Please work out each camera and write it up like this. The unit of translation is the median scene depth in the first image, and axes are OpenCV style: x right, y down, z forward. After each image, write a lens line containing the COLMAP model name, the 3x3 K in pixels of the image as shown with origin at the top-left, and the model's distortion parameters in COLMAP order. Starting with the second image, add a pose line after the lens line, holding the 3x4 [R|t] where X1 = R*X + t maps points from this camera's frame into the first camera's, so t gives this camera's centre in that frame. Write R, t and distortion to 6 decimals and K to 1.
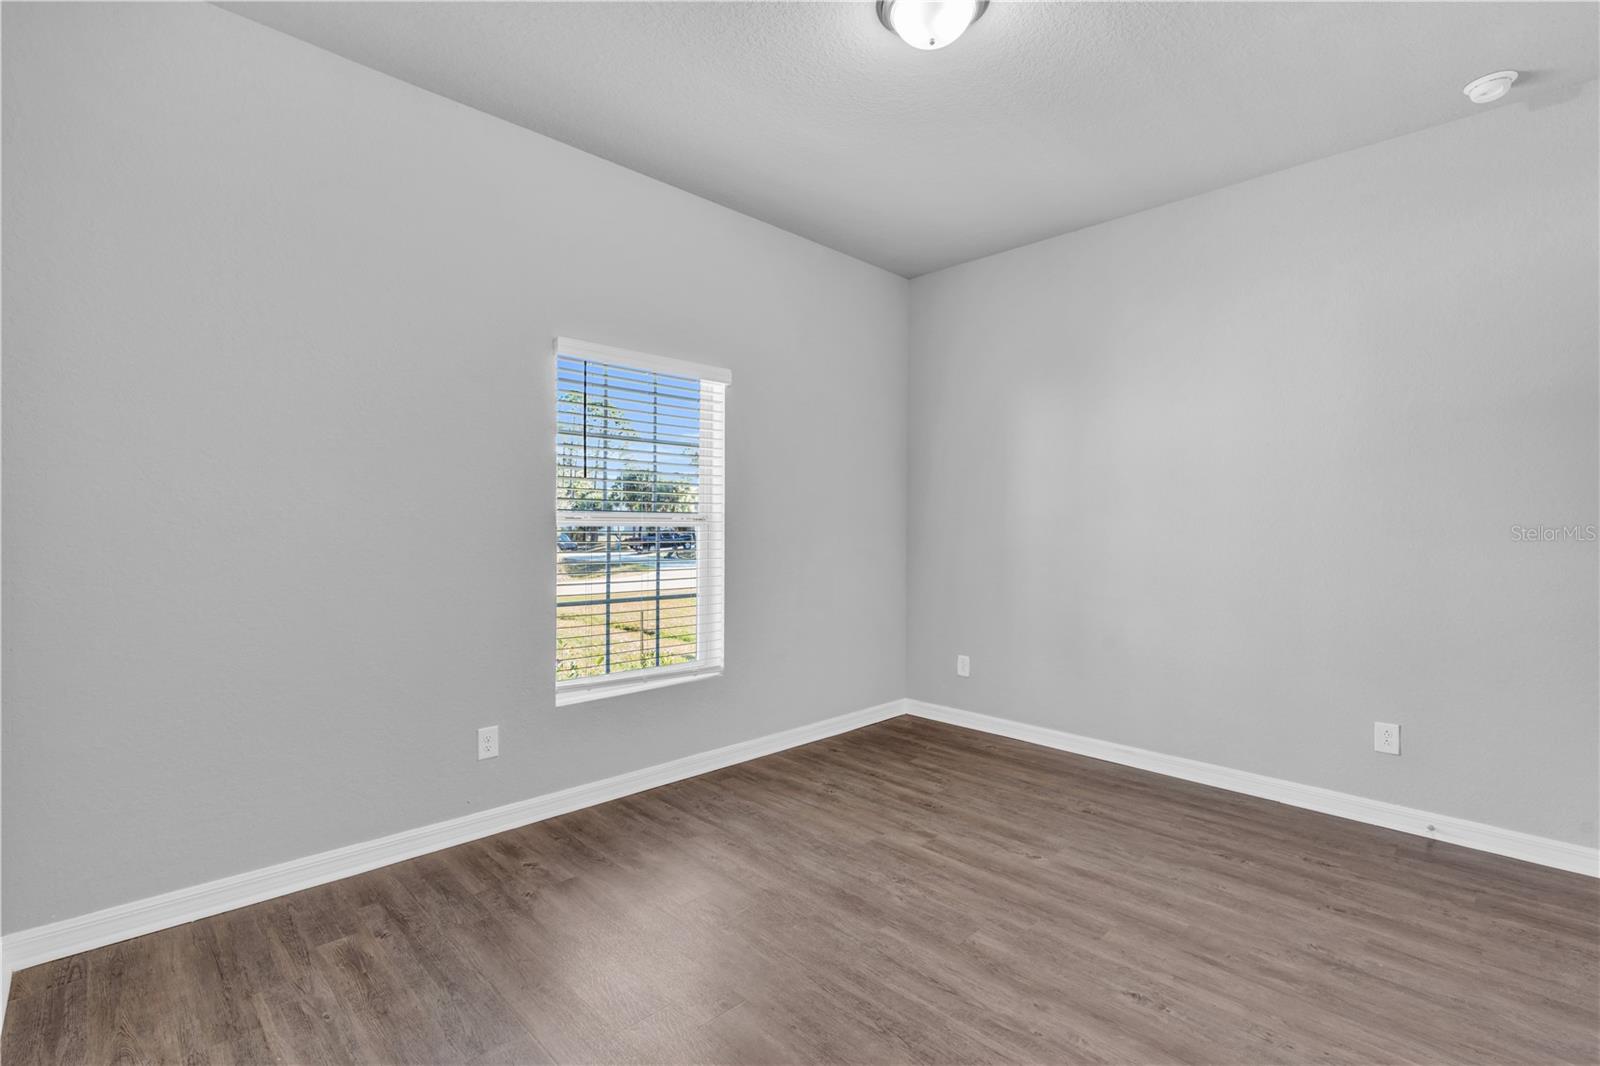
lens RADIAL K [[734.0, 0, 800.0], [0, 734.0, 533.0], [0, 0, 1]] dist [-0.005894, 0.001459]
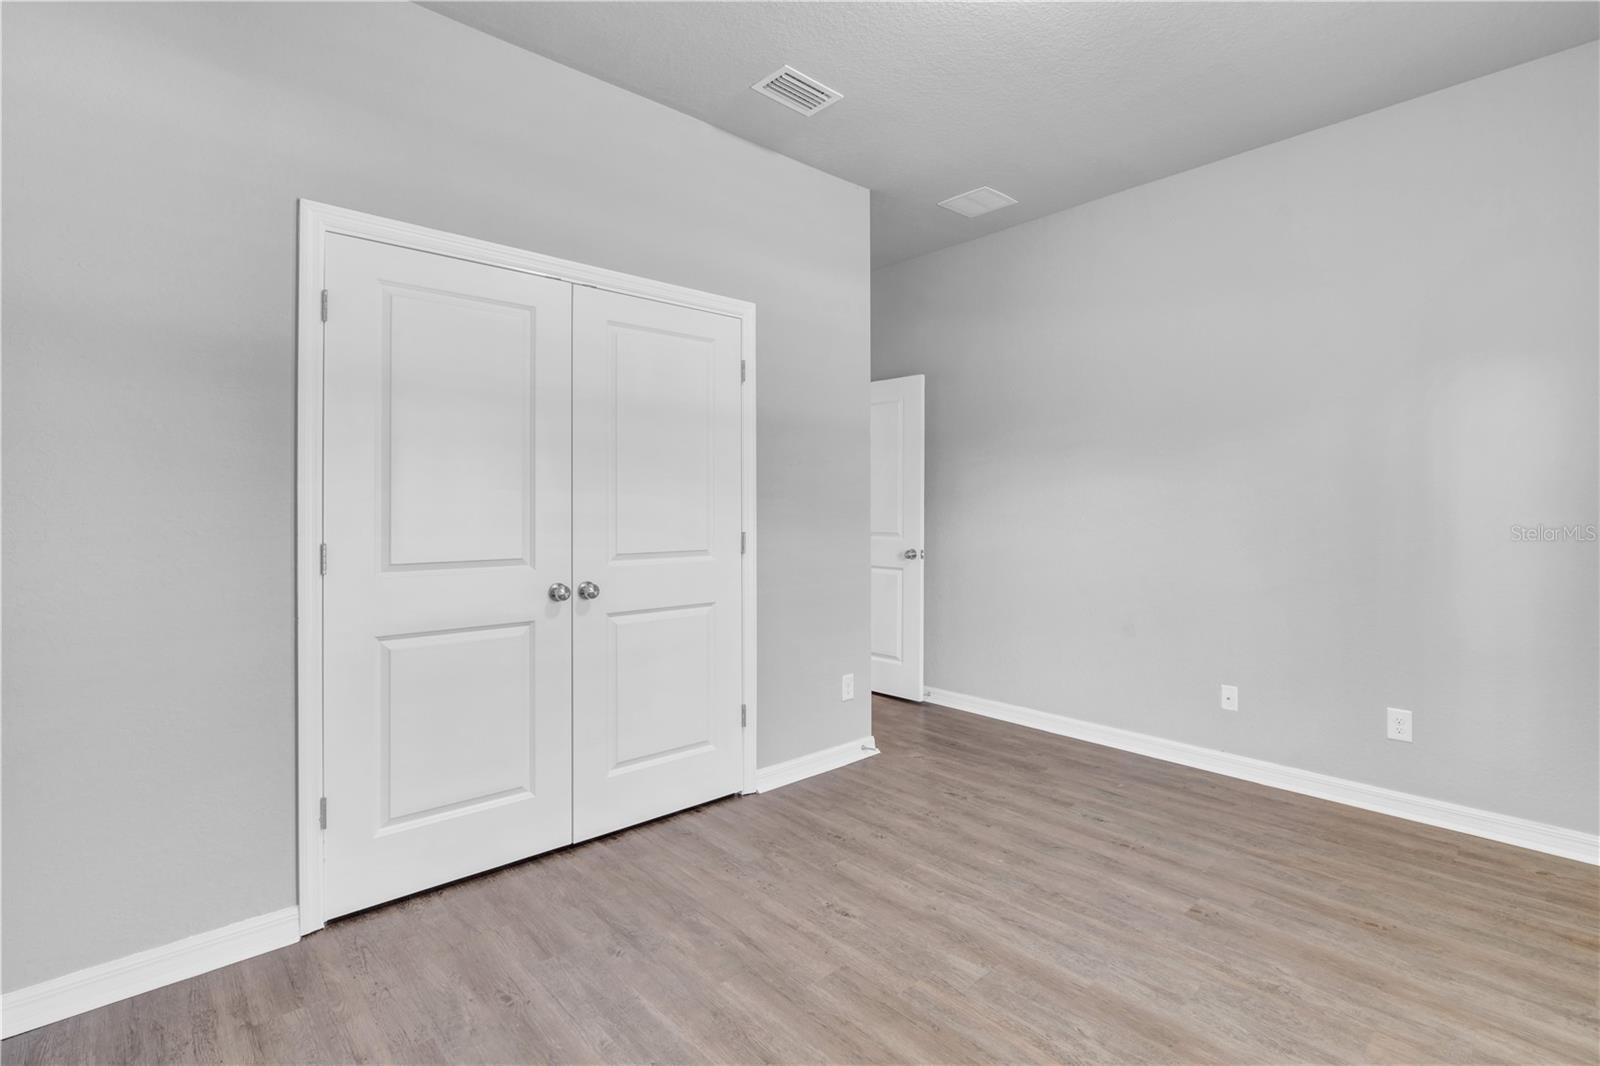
lens RADIAL K [[734.0, 0, 800.0], [0, 734.0, 533.0], [0, 0, 1]] dist [-0.005894, 0.001459]
pose [[-0.998578, -0.008270, 0.052662, 0.440092], [-0.006043, 0.999087, 0.042292, -0.018810], [-0.052964, 0.041913, -0.997716, 1.985245]]
